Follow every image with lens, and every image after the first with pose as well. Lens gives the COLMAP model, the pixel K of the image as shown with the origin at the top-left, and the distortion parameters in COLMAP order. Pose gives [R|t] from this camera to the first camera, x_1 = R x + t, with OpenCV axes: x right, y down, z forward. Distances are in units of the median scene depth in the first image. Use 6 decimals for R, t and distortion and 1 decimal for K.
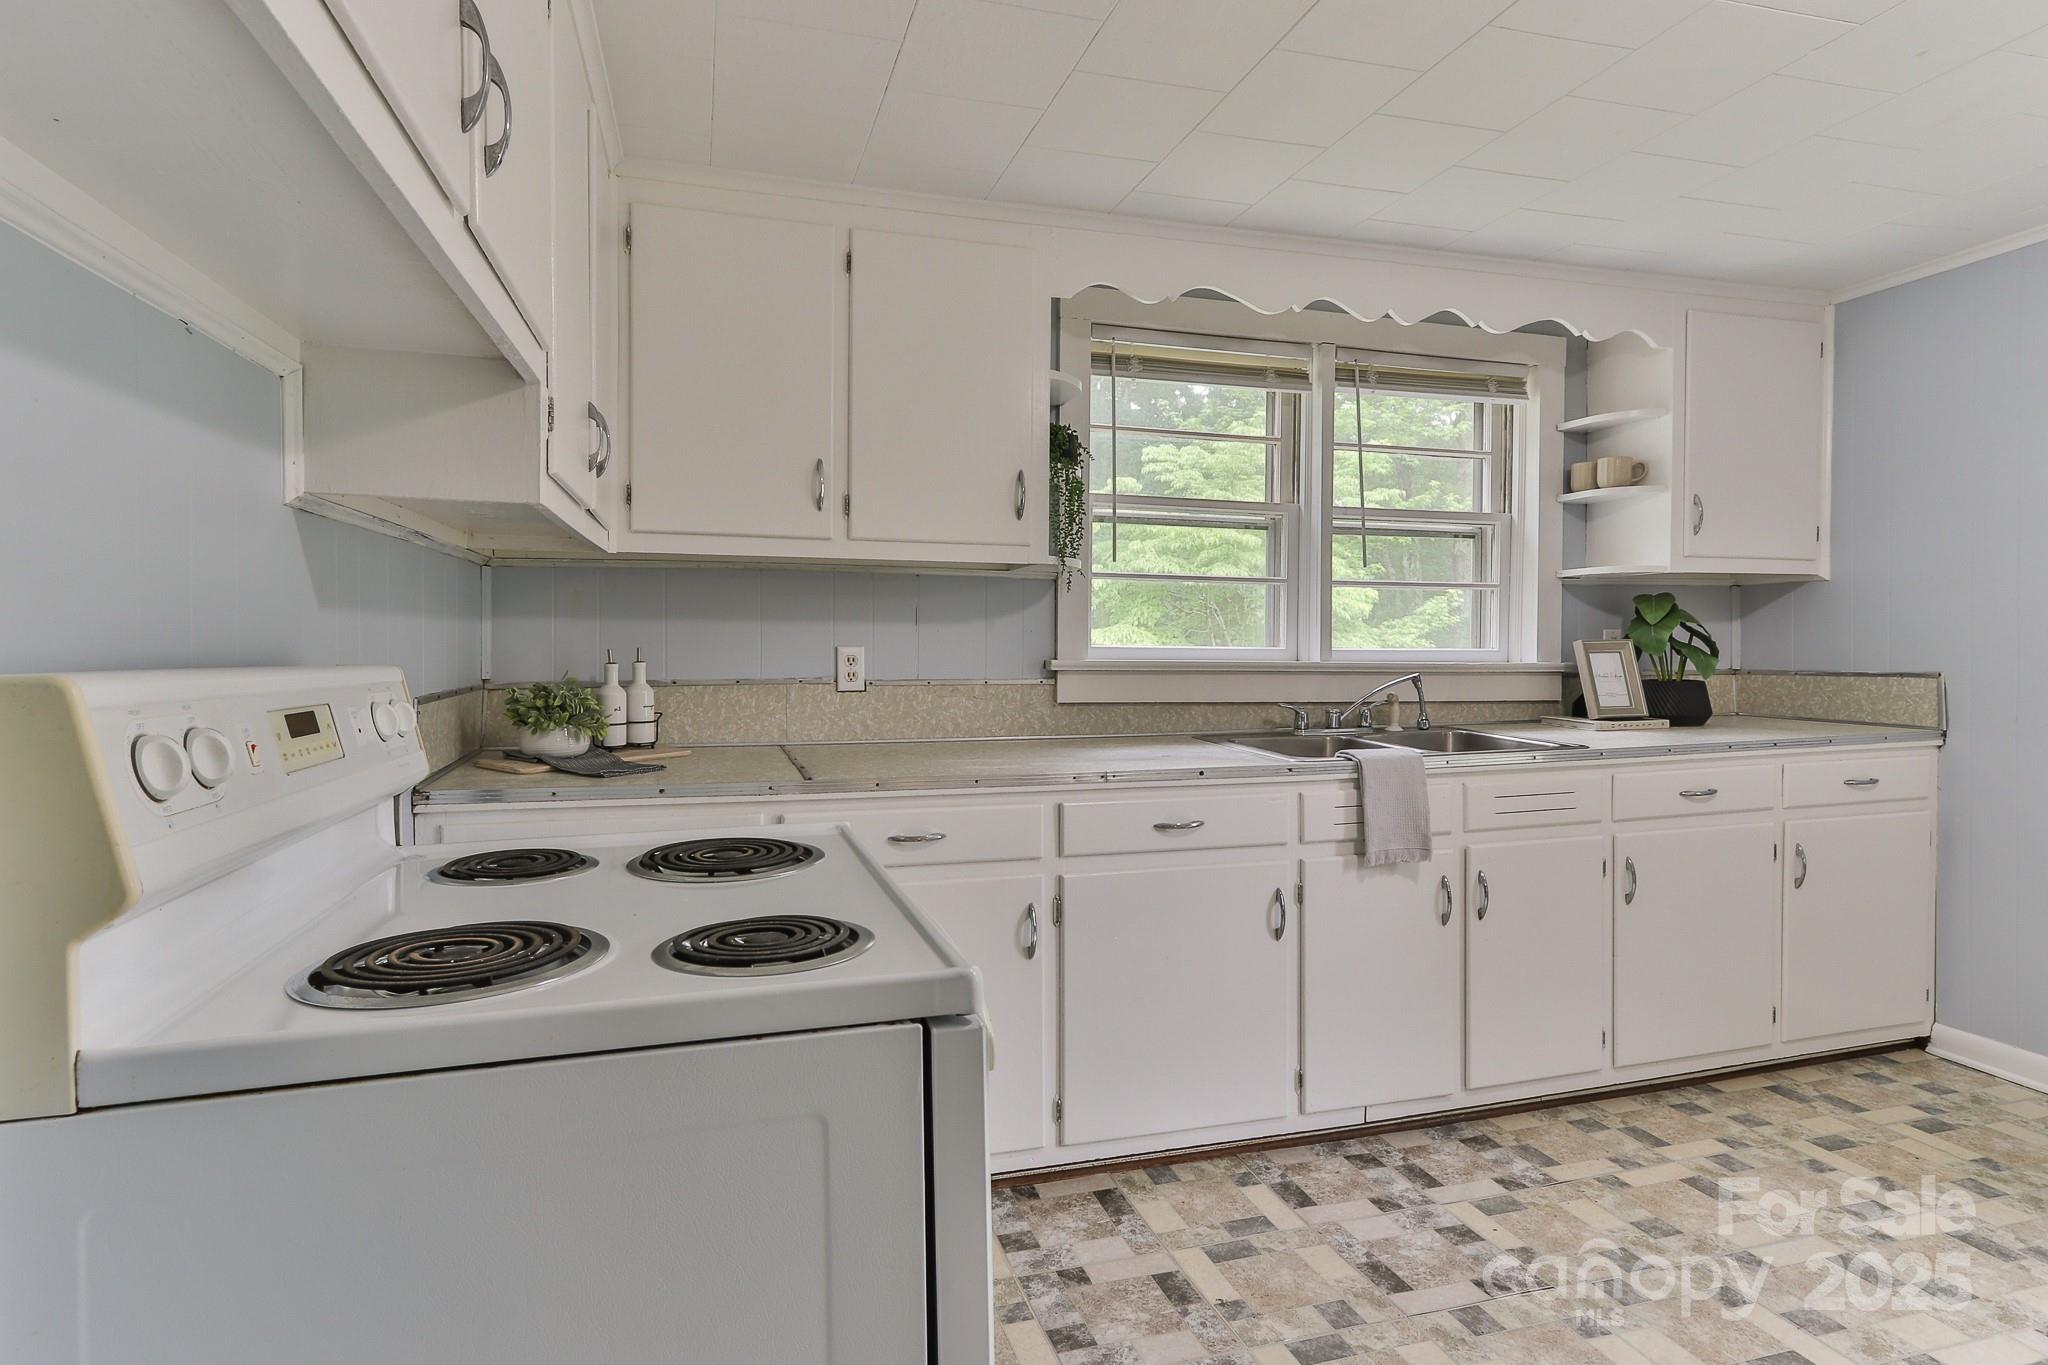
lens RADIAL K [[1073.2, 0, 1047.7], [0, 1073.2, 690.2], [0, 0, 1]] dist [0.001102, 0.000798]
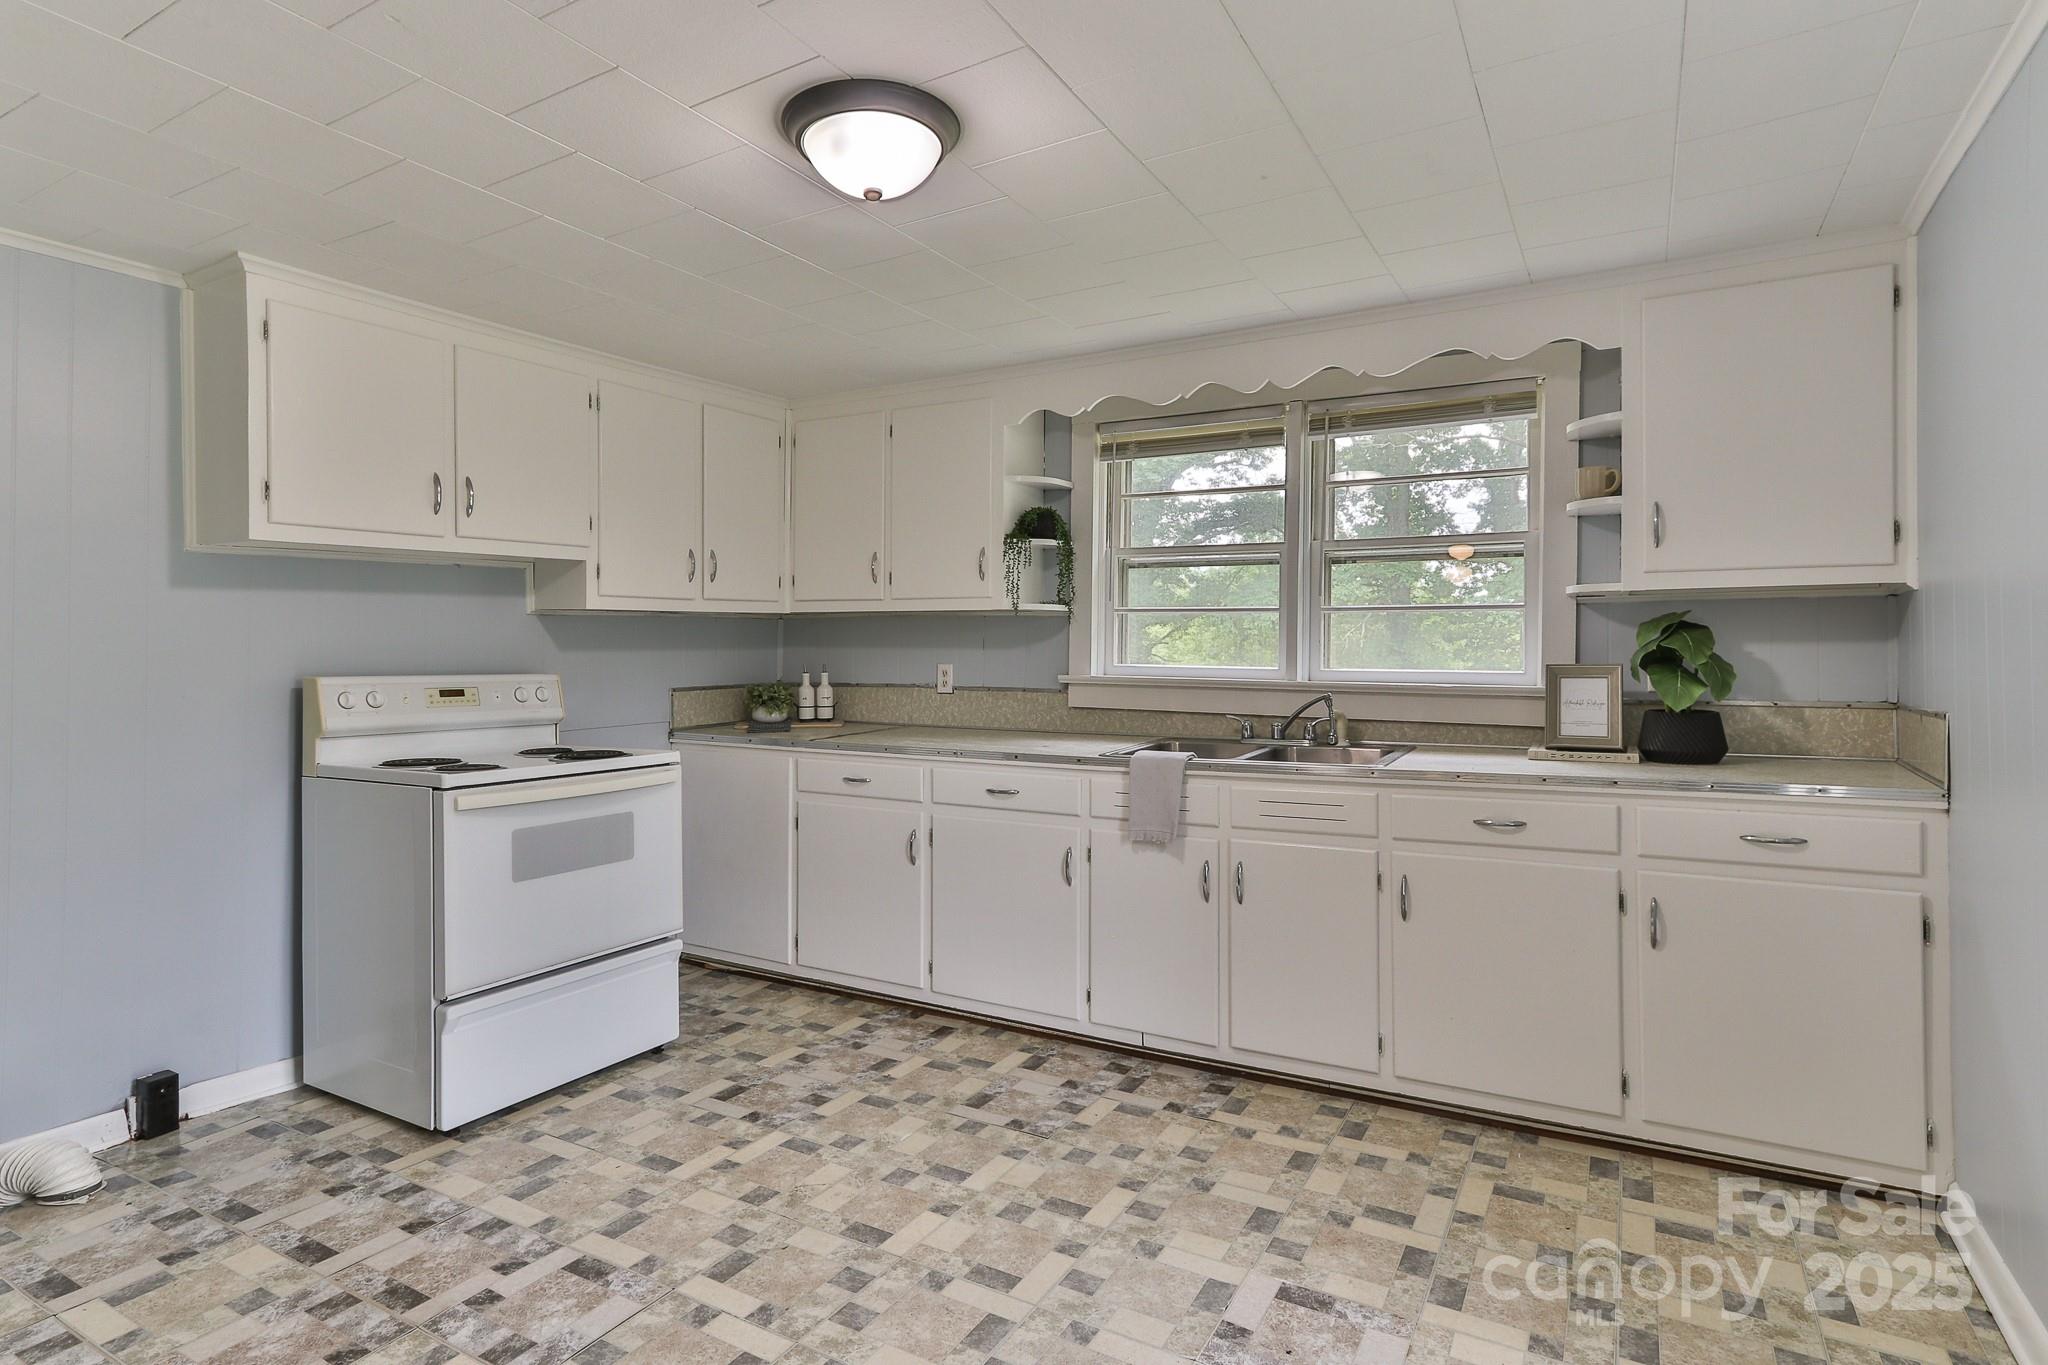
lens RADIAL K [[1098.9, 0, 1007.8], [0, 1098.9, 676.2], [0, 0, 1]] dist [-0.001010, 0.002269]
pose [[0.688127, 0.018582, -0.725352, 1.104960], [-0.029984, 0.999546, -0.002838, -0.023524], [0.724970, 0.023702, 0.688372, -0.015719]]
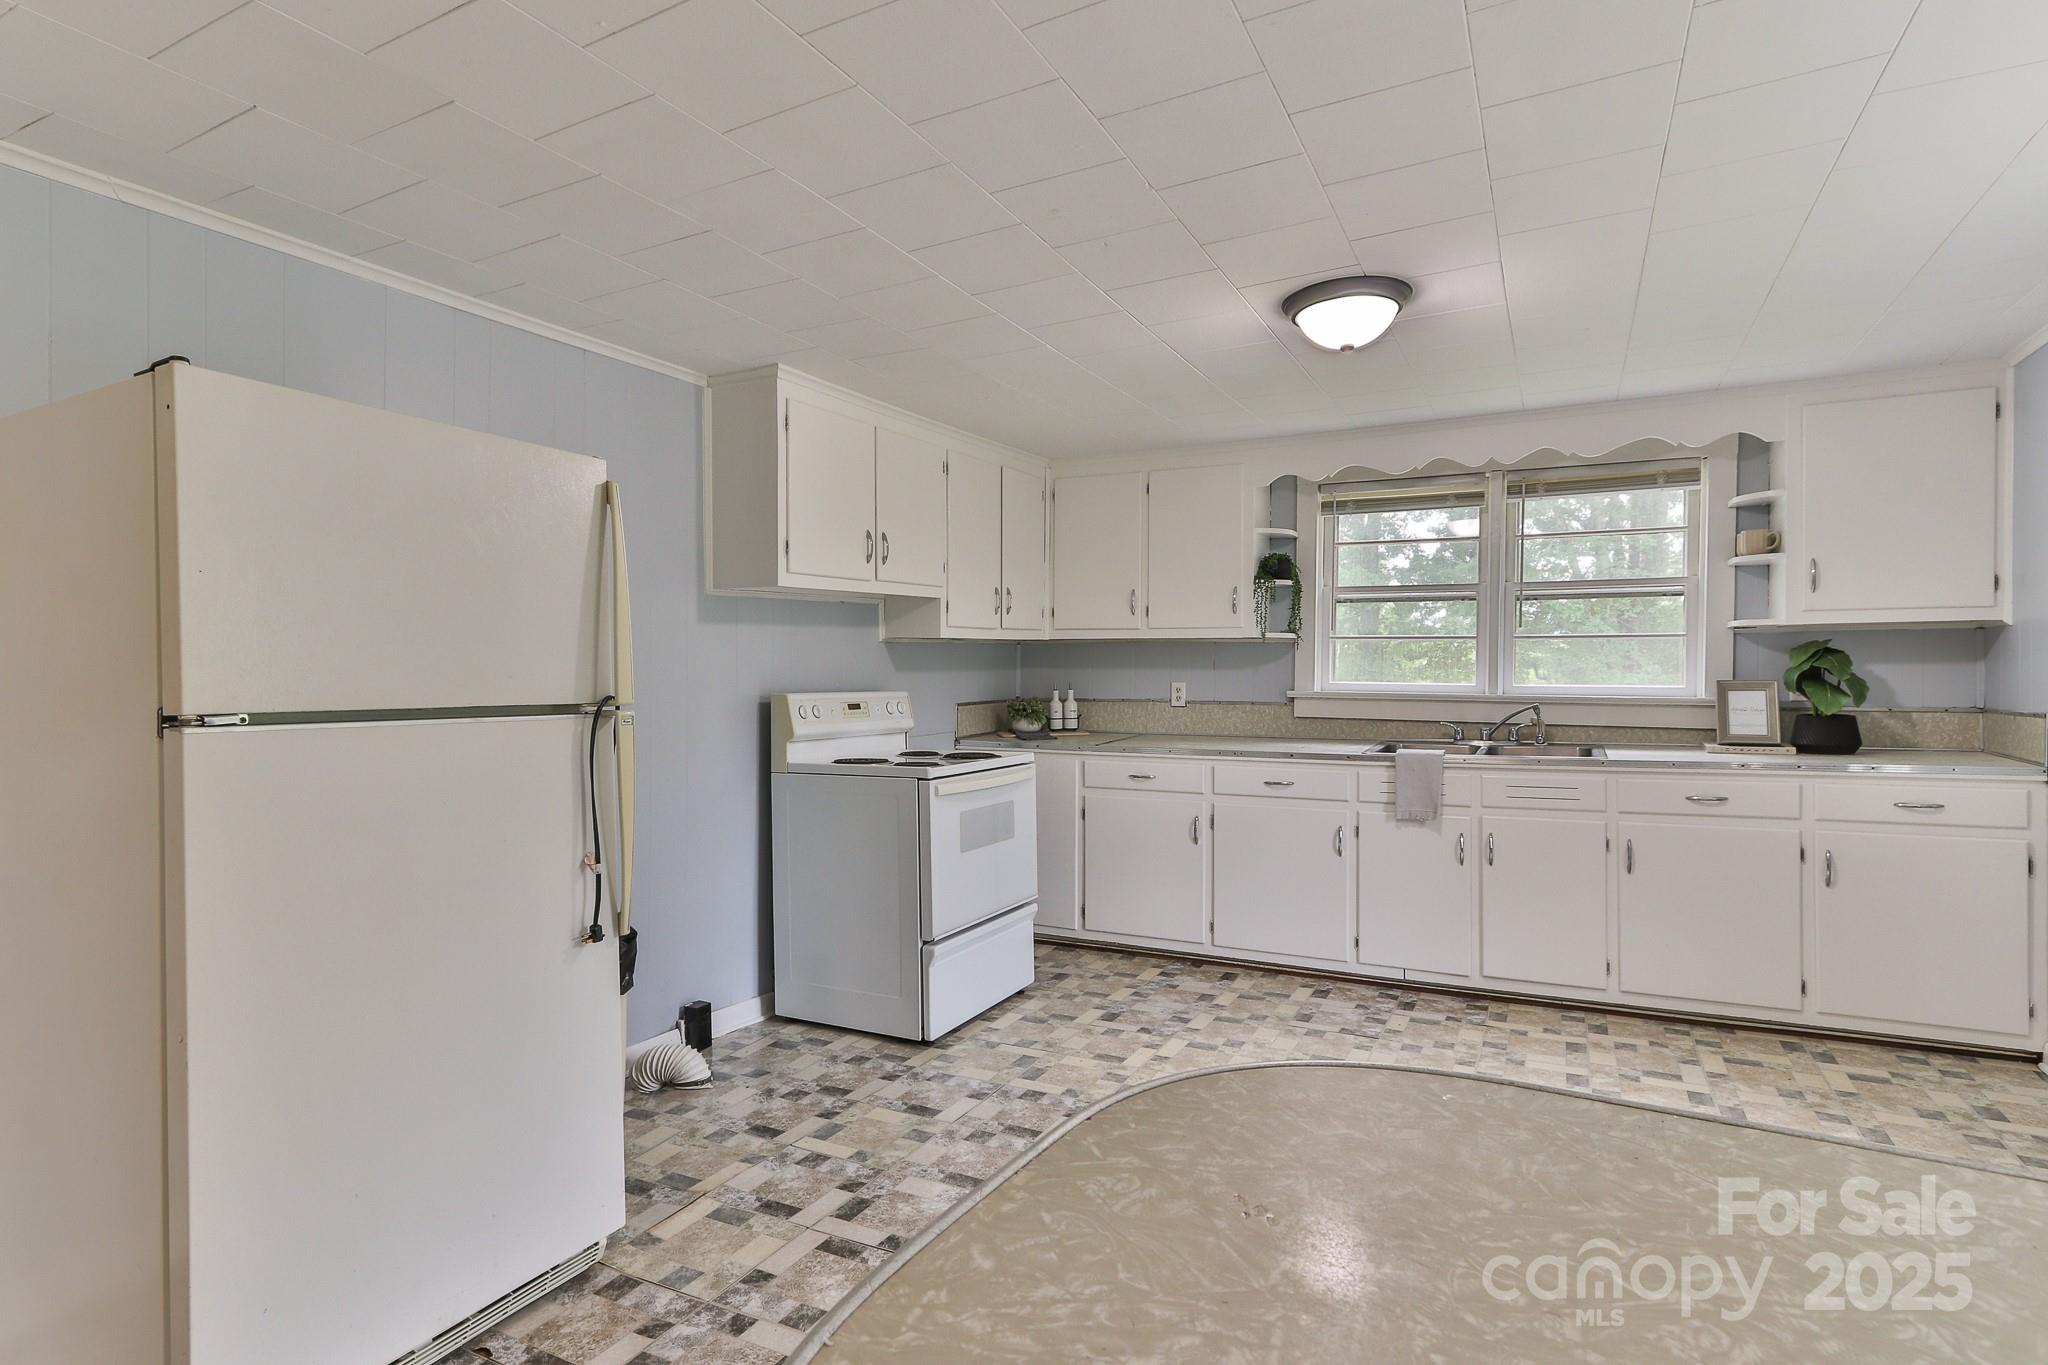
lens RADIAL K [[1096.3, 0, 1021.9], [0, 1096.3, 710.3], [0, 0, 1]] dist [-0.000608, 0.003138]
pose [[0.727072, 0.024716, -0.686116, 0.989827], [-0.026047, 0.999625, 0.008407, -0.001684], [0.686067, 0.011759, 0.727443, -0.596031]]
